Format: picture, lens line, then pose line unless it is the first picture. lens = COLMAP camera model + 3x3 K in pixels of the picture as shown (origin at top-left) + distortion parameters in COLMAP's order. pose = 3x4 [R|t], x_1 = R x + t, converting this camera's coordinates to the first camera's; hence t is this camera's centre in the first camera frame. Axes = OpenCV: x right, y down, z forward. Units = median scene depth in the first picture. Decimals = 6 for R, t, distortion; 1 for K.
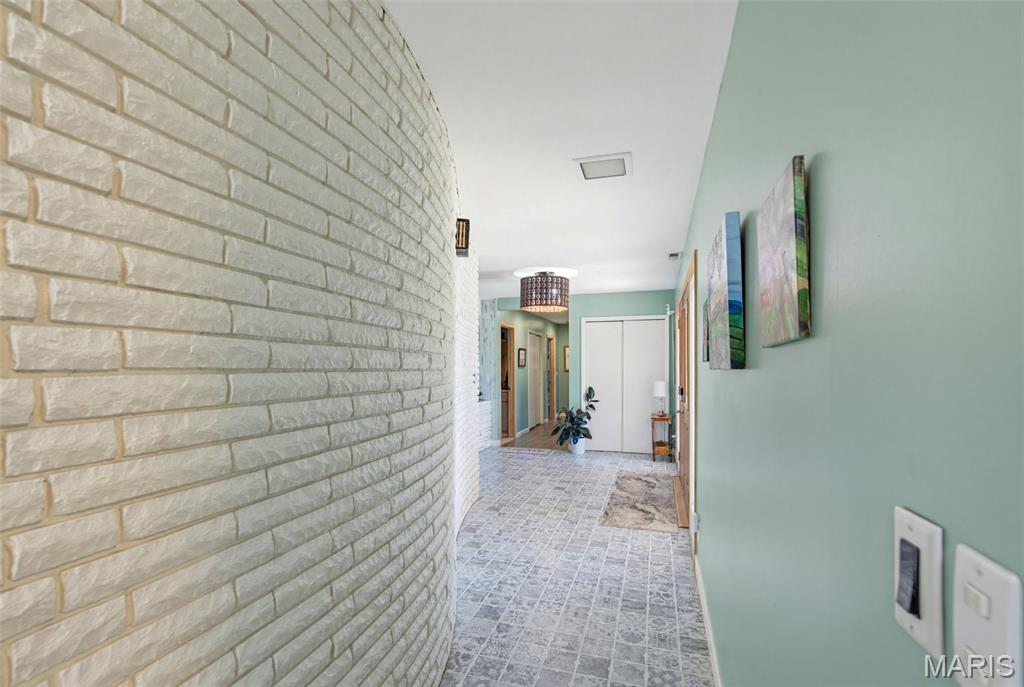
lens RADIAL K [[470.3, 0, 522.3], [0, 470.3, 361.8], [0, 0, 1]] dist [-0.004330, 0.000287]
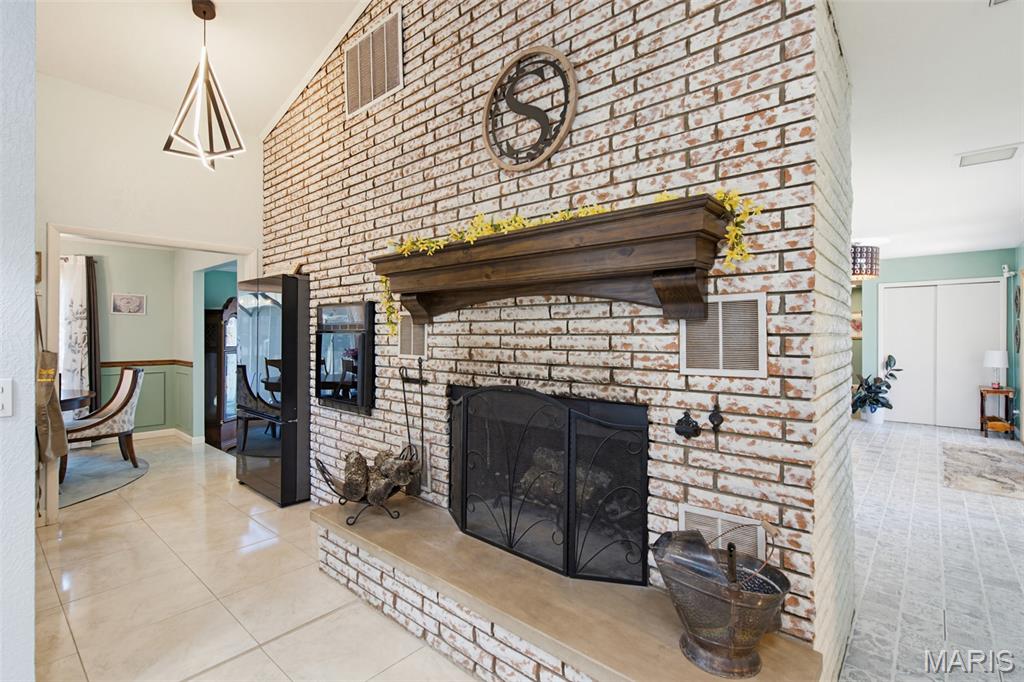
lens RADIAL K [[470.3, 0, 492.0], [0, 470.3, 331.2], [0, 0, 1]] dist [-0.004330, 0.000287]
pose [[0.899672, -0.000406, -0.436566, -0.183619], [0.002578, 0.999987, 0.004382, -0.002114], [0.436559, -0.005068, 0.899662, -0.237258]]
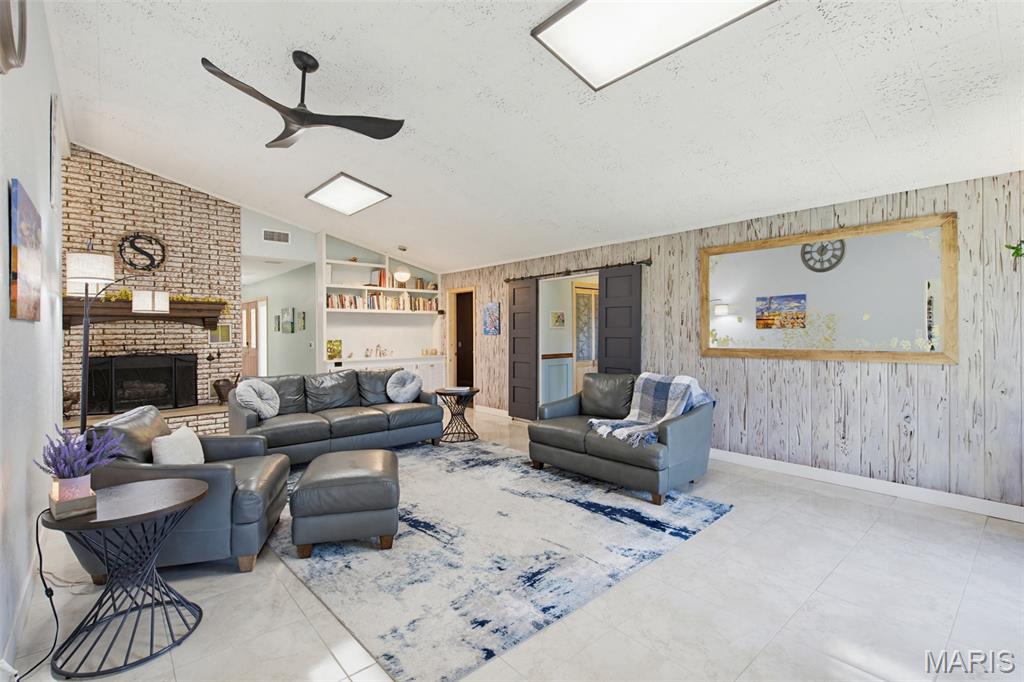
lens RADIAL K [[470.3, 0, 513.9], [0, 470.3, 336.8], [0, 0, 1]] dist [-0.004330, 0.000287]
pose [[0.537576, -0.010572, 0.843149, -2.680713], [-0.001301, 0.999910, 0.013367, -0.020939], [-0.843214, -0.008283, 0.537514, -4.123182]]
